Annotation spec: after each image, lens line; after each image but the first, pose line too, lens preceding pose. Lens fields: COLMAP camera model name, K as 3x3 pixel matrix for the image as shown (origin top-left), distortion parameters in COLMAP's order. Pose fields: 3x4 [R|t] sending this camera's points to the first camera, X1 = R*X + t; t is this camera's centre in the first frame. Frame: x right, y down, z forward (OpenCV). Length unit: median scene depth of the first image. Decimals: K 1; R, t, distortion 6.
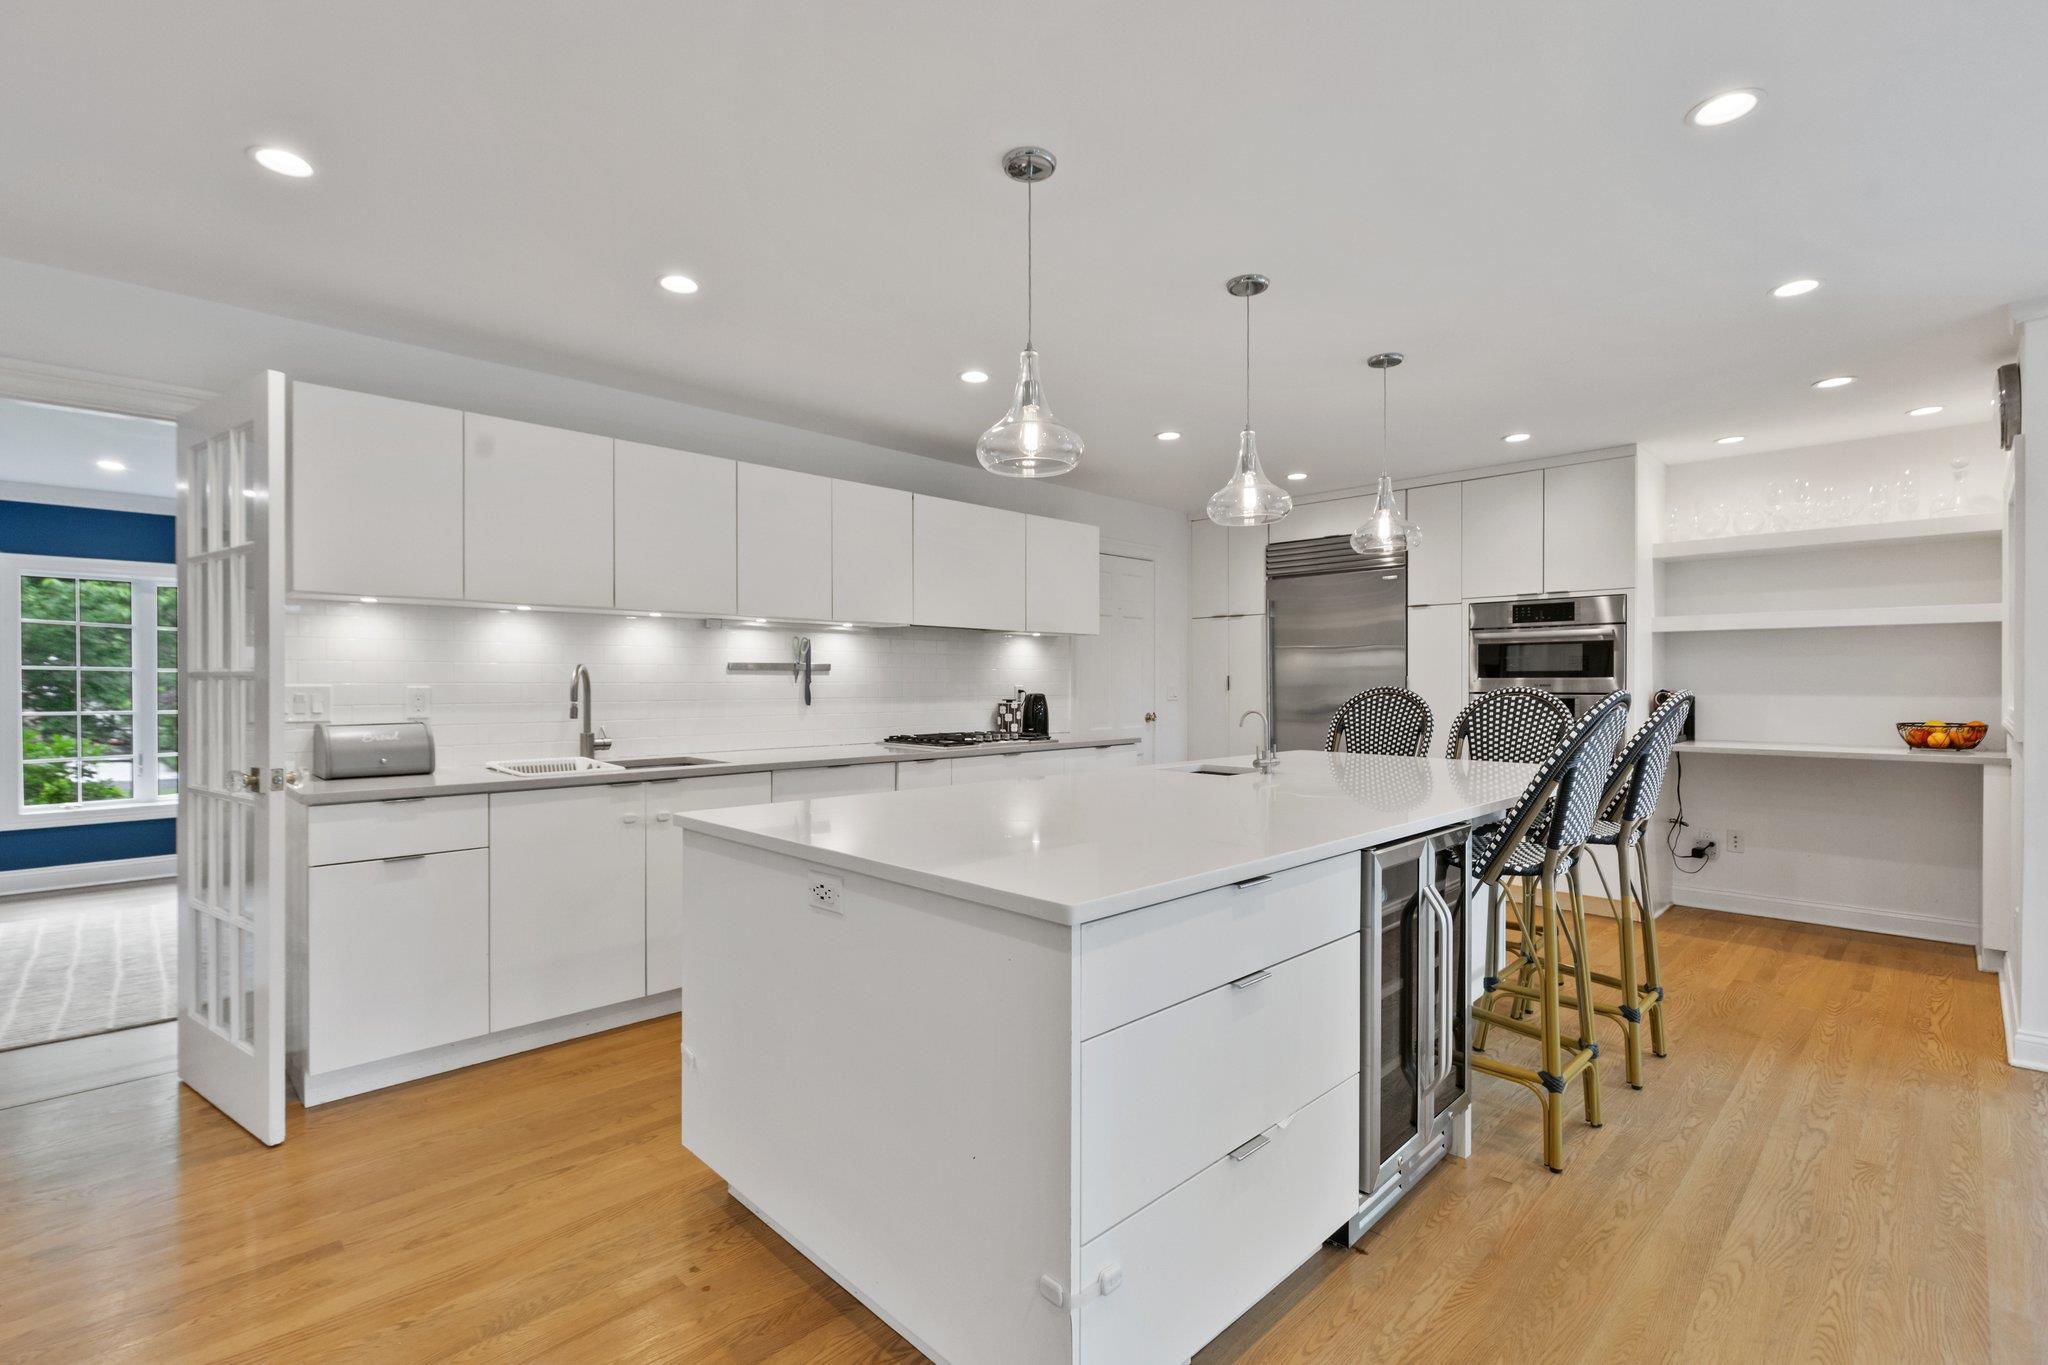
lens RADIAL K [[930.0, 0, 1021.7], [0, 930.0, 683.0], [0, 0, 1]] dist [-0.003084, -0.000496]
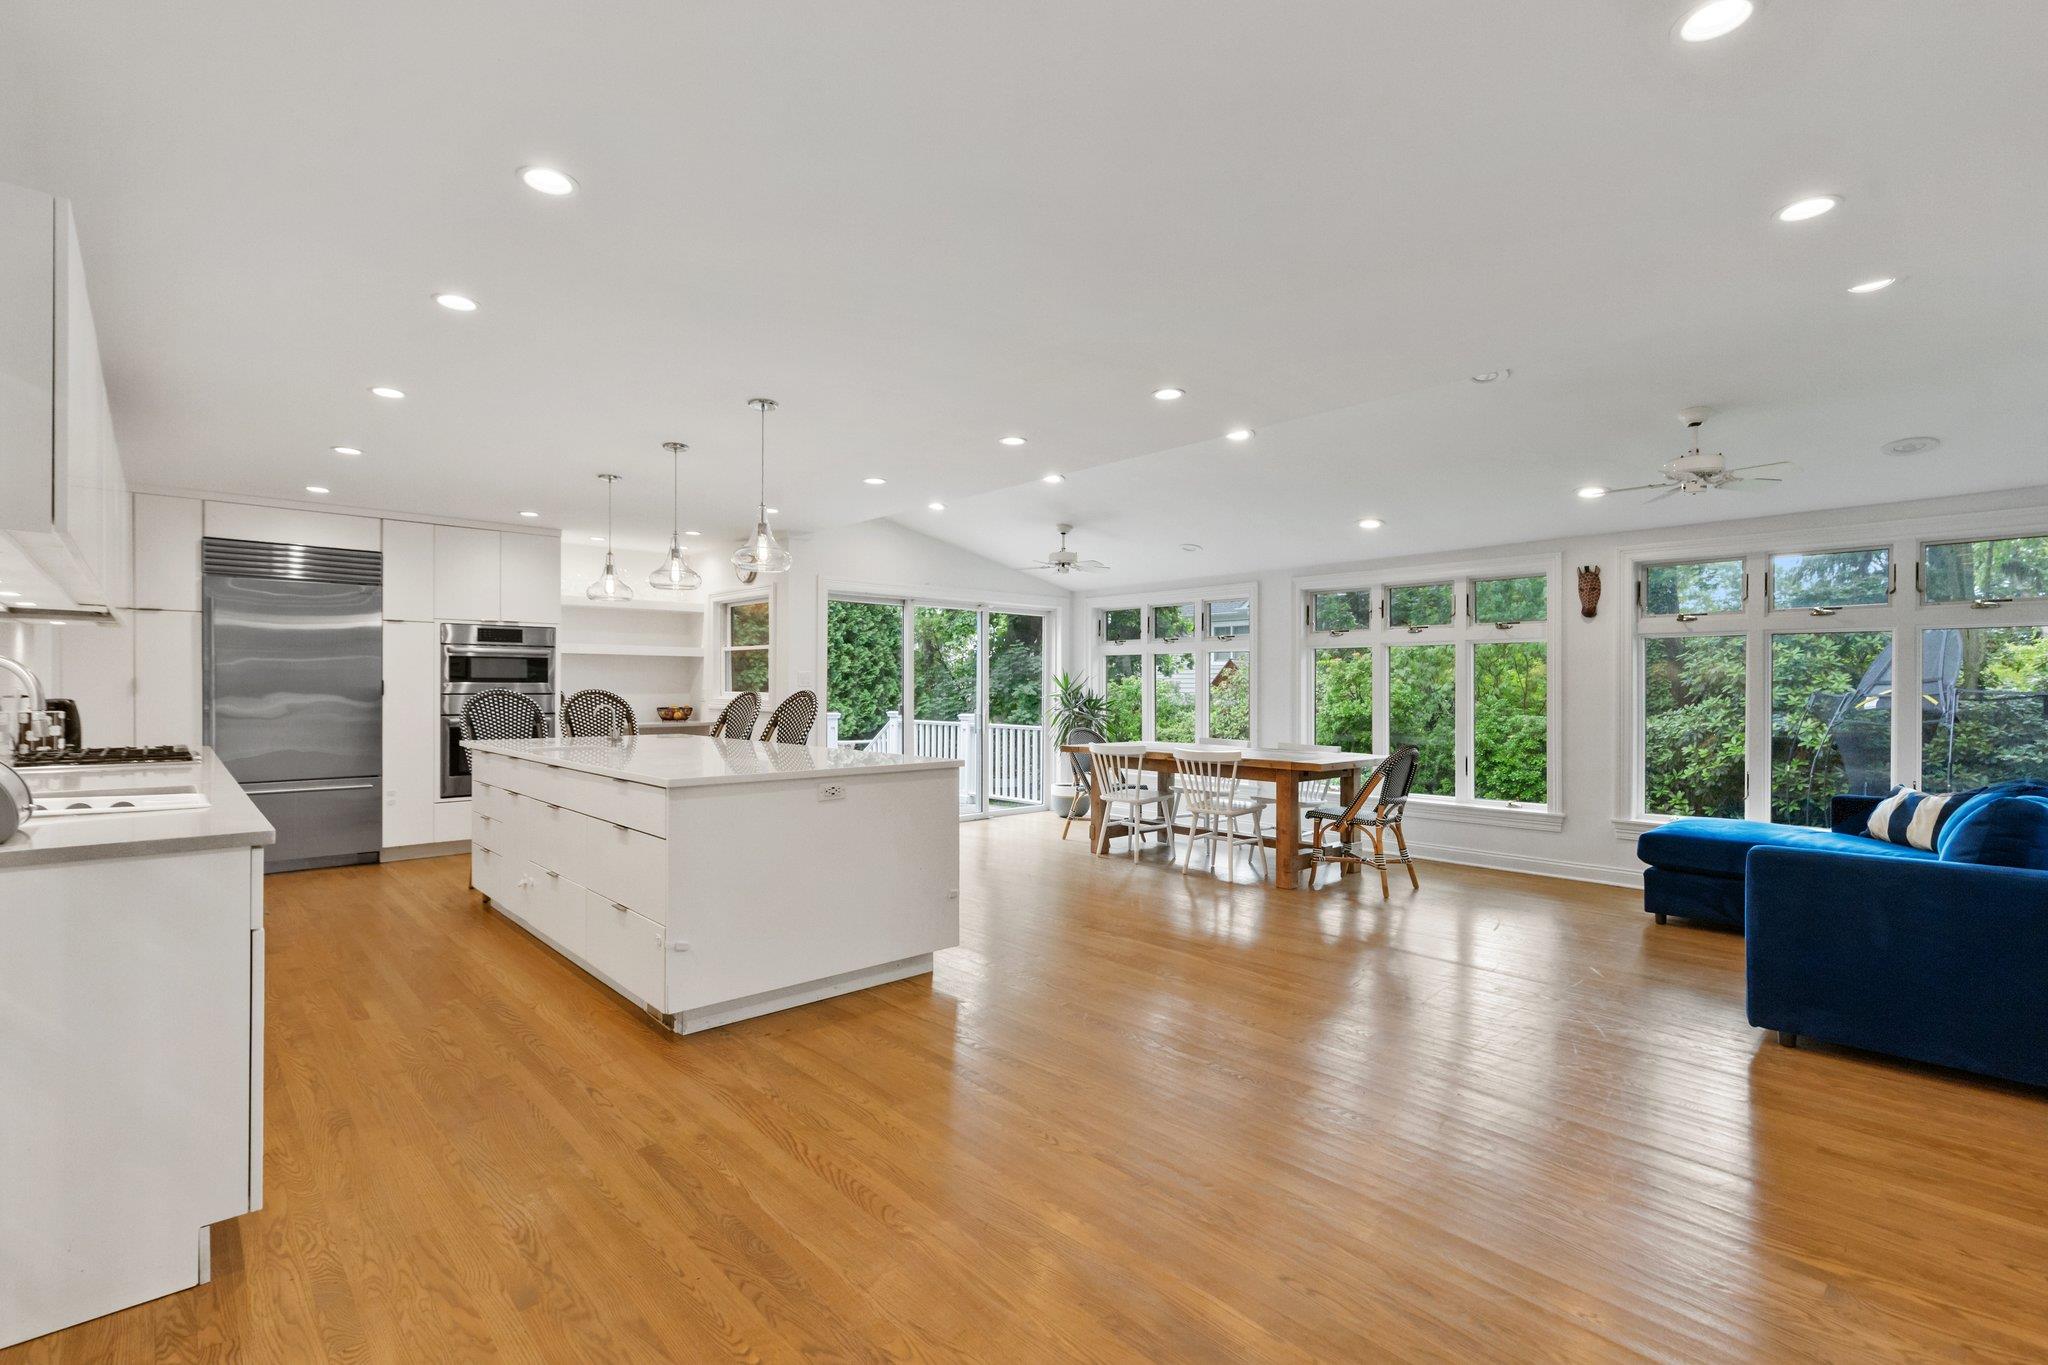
lens RADIAL K [[930.0, 0, 1021.6], [0, 930.0, 685.3], [0, 0, 1]] dist [-0.003084, -0.000496]
pose [[0.025884, 0.001613, 0.999664, -0.844166], [-0.001423, 0.999998, -0.001576, -0.000634], [-0.999664, -0.001381, 0.025886, 0.205661]]
